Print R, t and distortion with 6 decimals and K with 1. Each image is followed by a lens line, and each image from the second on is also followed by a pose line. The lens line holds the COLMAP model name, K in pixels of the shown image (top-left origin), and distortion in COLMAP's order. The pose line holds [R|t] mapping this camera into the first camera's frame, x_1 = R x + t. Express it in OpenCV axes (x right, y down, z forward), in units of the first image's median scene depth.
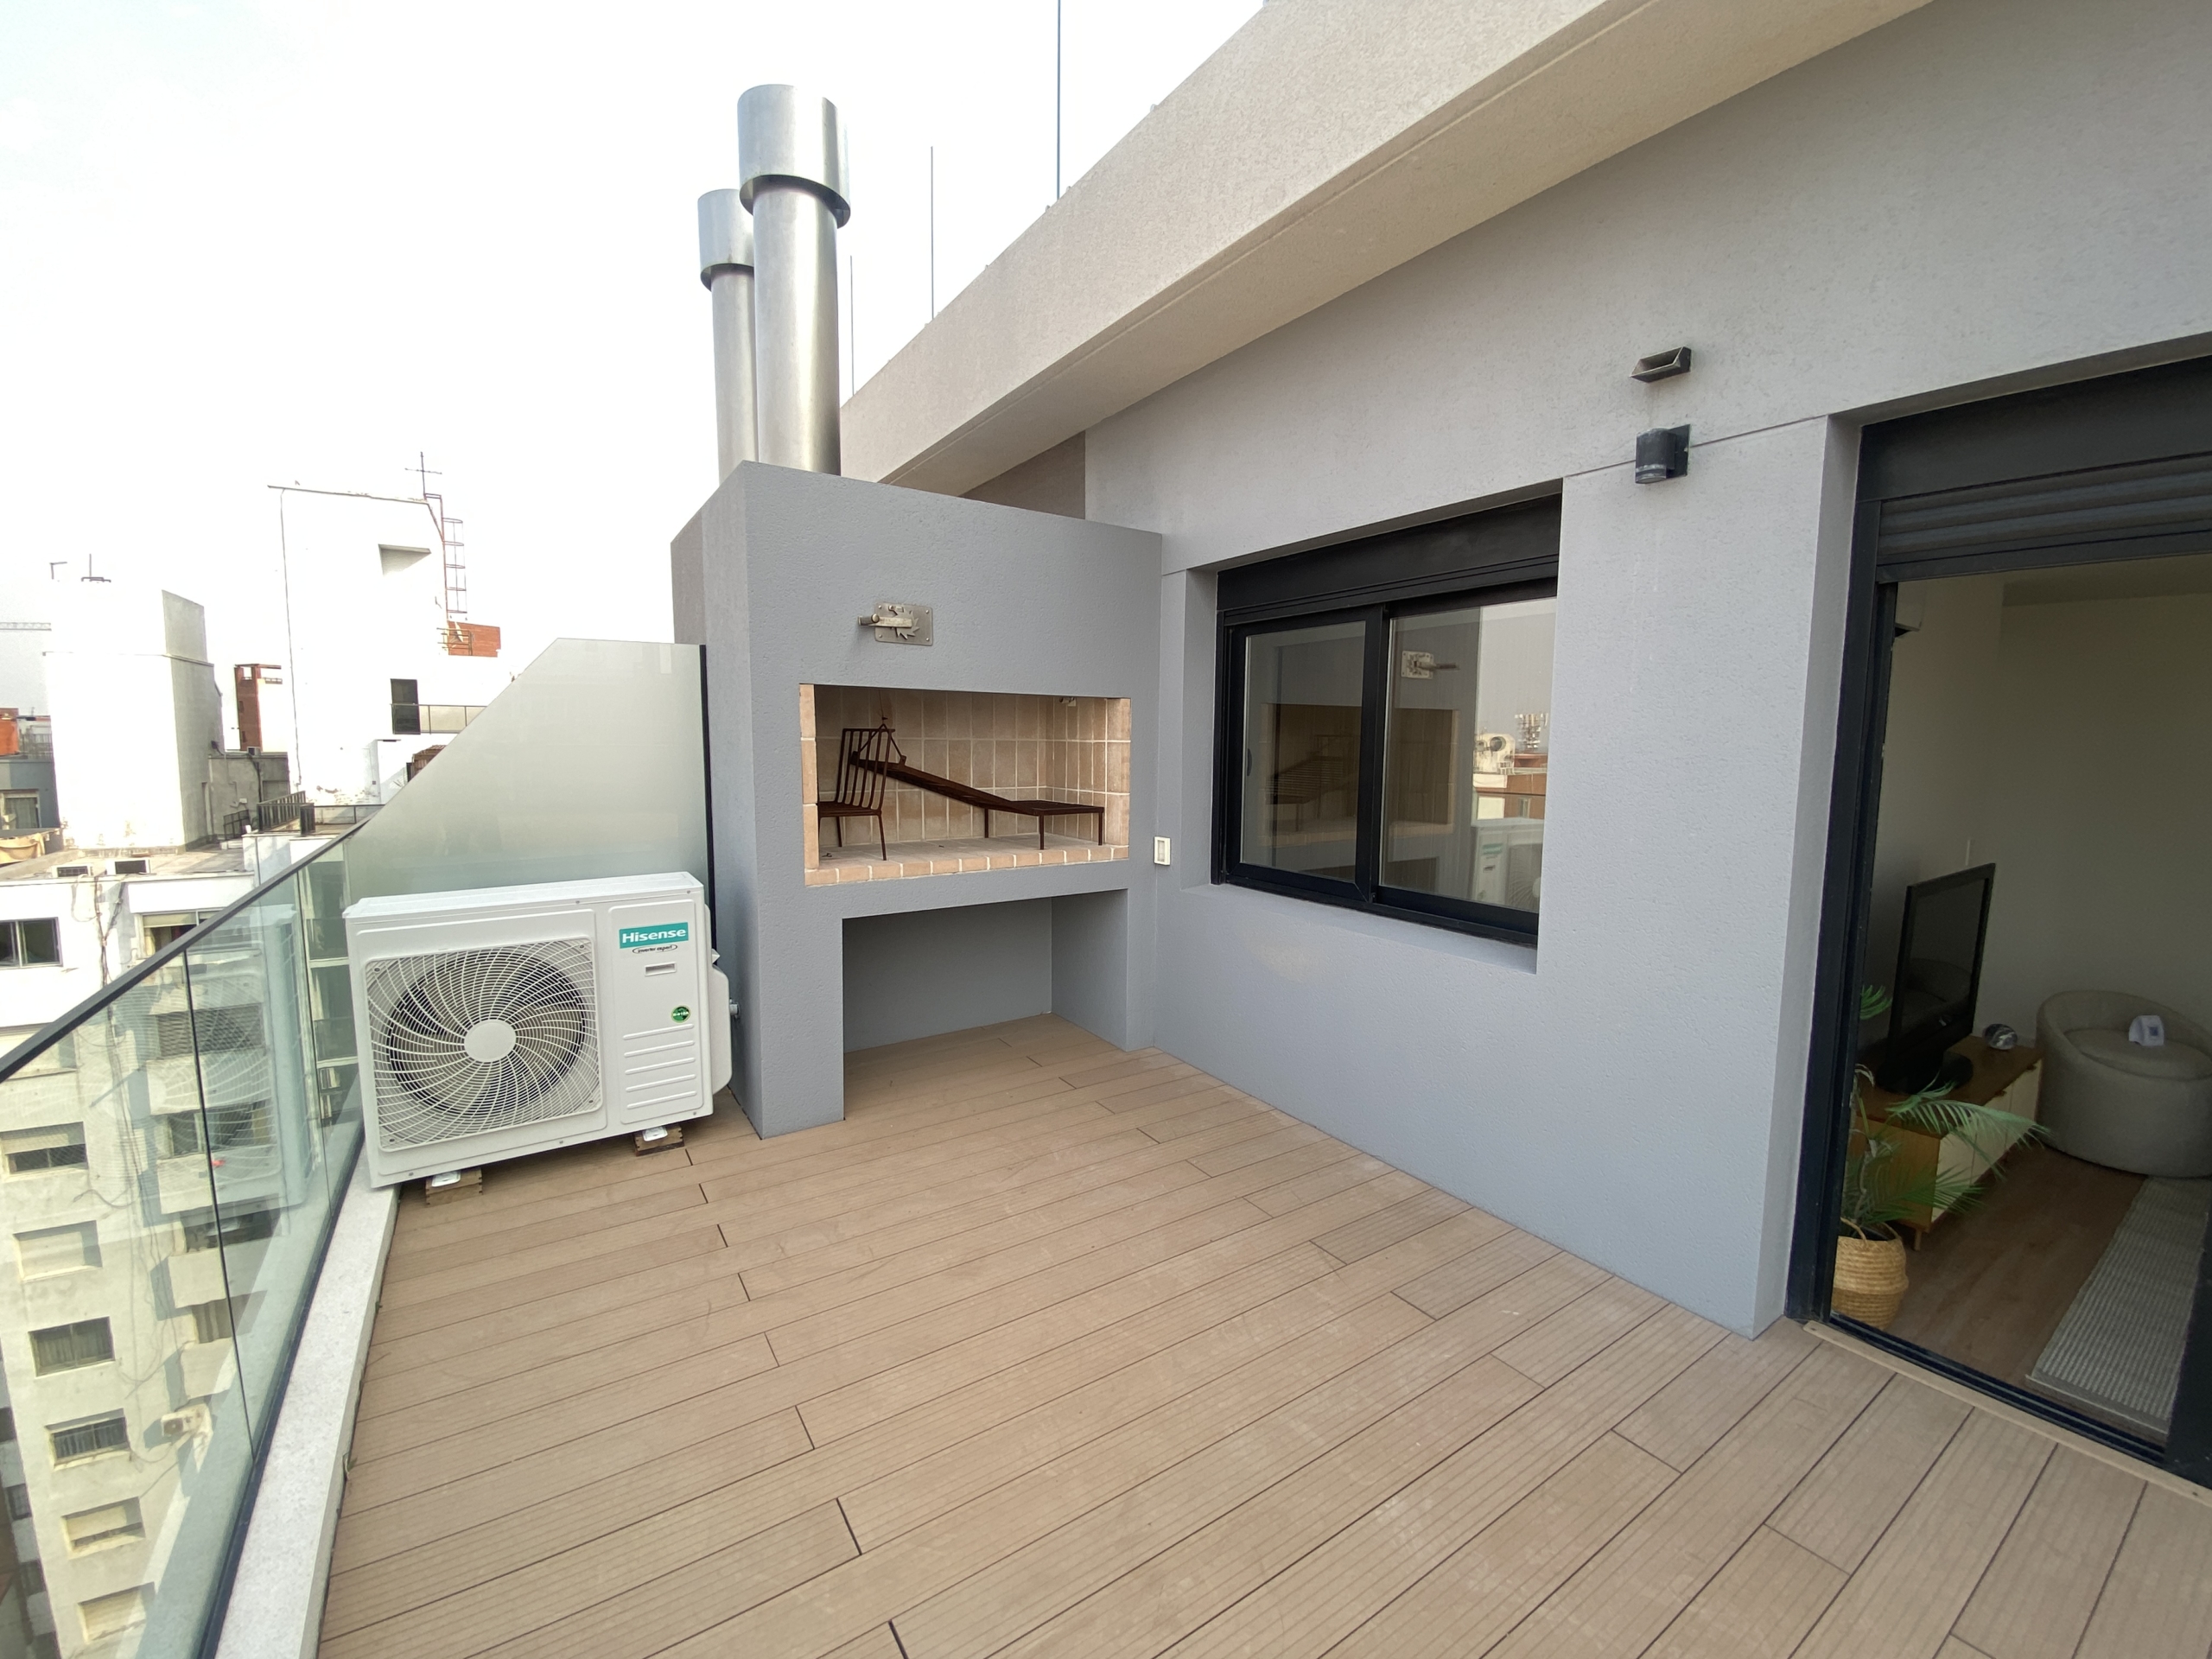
lens RADIAL K [[895.2, 0, 1110.7], [0, 895.2, 842.1], [0, 0, 1]] dist [0.020027, -0.020992]
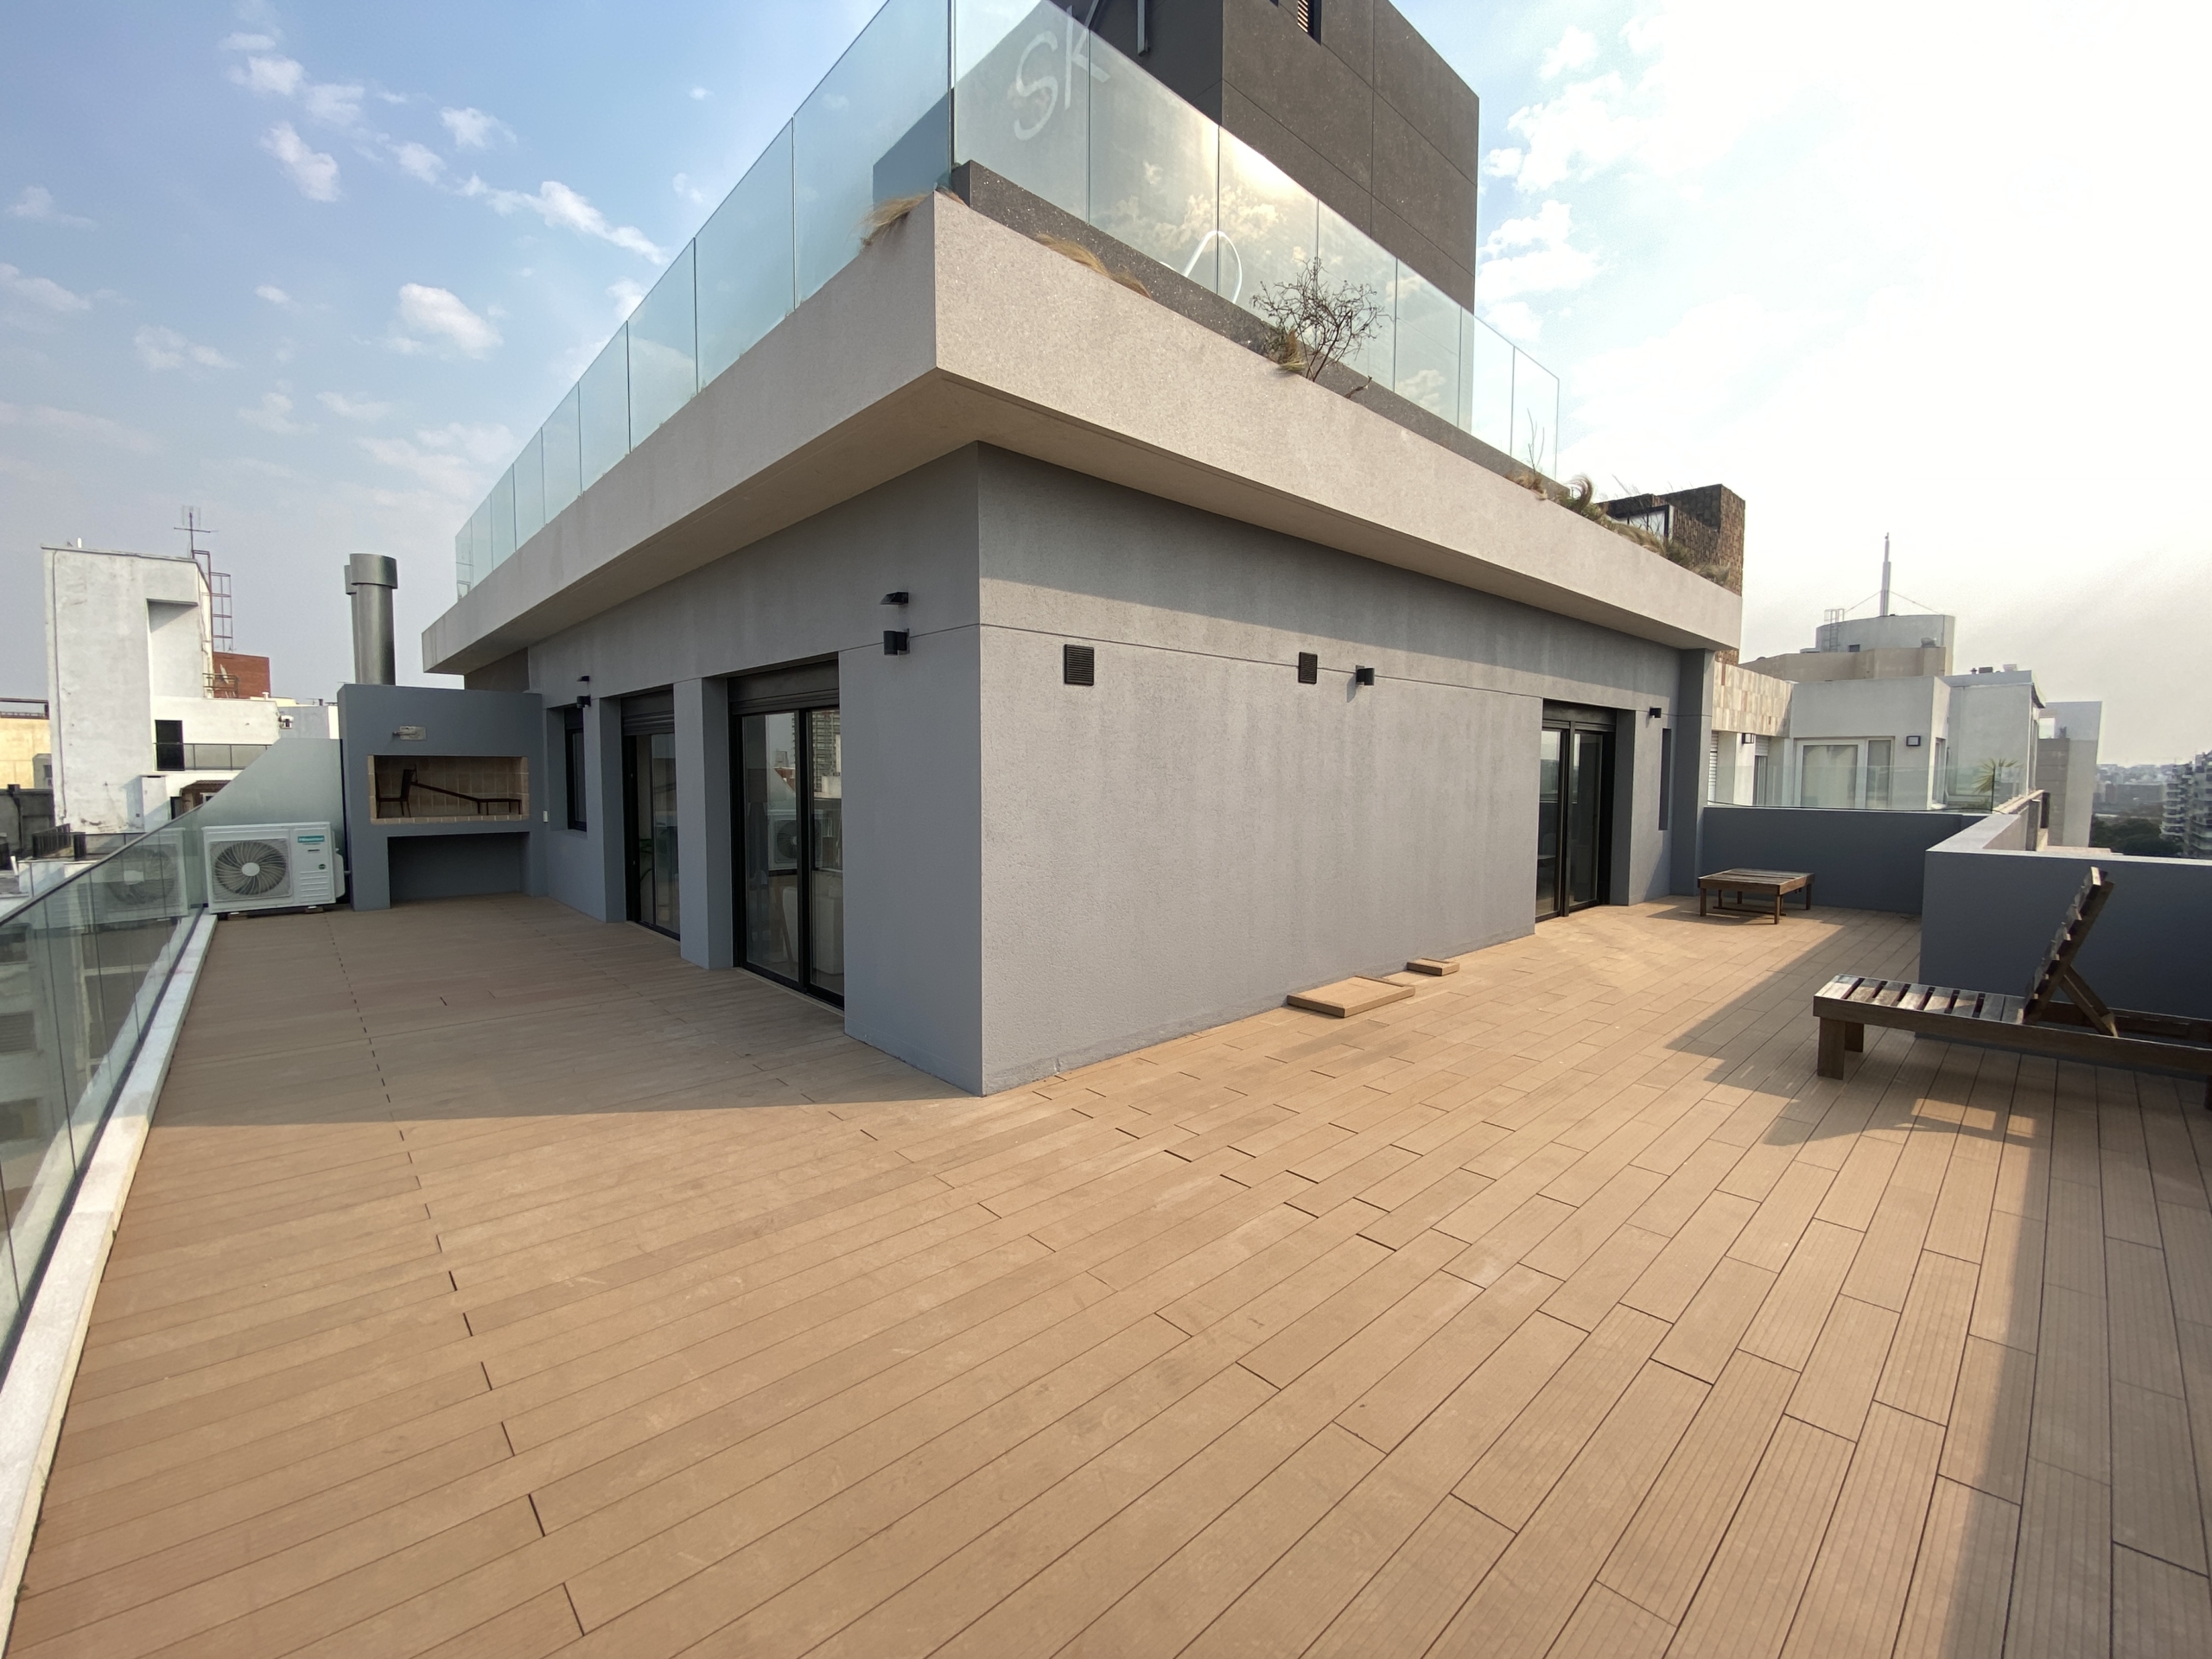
lens RADIAL K [[895.2, 0, 1110.7], [0, 895.2, 842.1], [0, 0, 1]] dist [0.020027, -0.020992]
pose [[0.987306, -0.017764, 0.157831, 0.888248], [0.023053, 0.999230, -0.031744, 0.143241], [-0.157145, 0.034980, 0.986956, -1.274448]]
